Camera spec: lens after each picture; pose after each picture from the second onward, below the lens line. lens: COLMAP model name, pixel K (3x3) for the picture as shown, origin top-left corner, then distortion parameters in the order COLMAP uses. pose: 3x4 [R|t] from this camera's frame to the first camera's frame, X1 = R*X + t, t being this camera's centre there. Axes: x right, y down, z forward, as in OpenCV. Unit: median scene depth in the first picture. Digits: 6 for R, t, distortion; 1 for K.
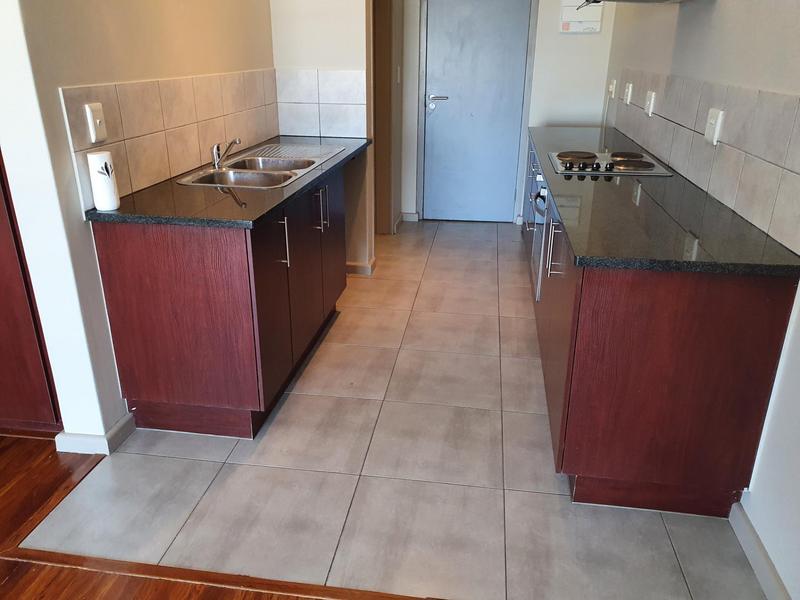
lens RADIAL K [[611.0, 0, 386.4], [0, 611.0, 300.4], [0, 0, 1]] dist [0.023134, -0.000439]
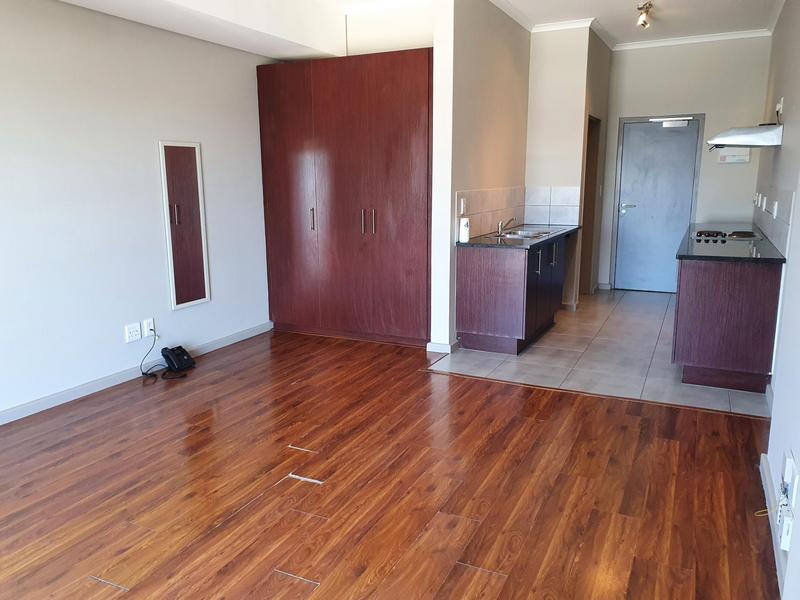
lens RADIAL K [[611.0, 0, 386.4], [0, 611.0, 300.4], [0, 0, 1]] dist [0.023134, -0.000439]
pose [[0.951300, 0.047686, -0.304557, -0.012038], [-0.104878, 0.979093, -0.174289, 0.306275], [0.289879, 0.197743, 0.936412, -0.736678]]
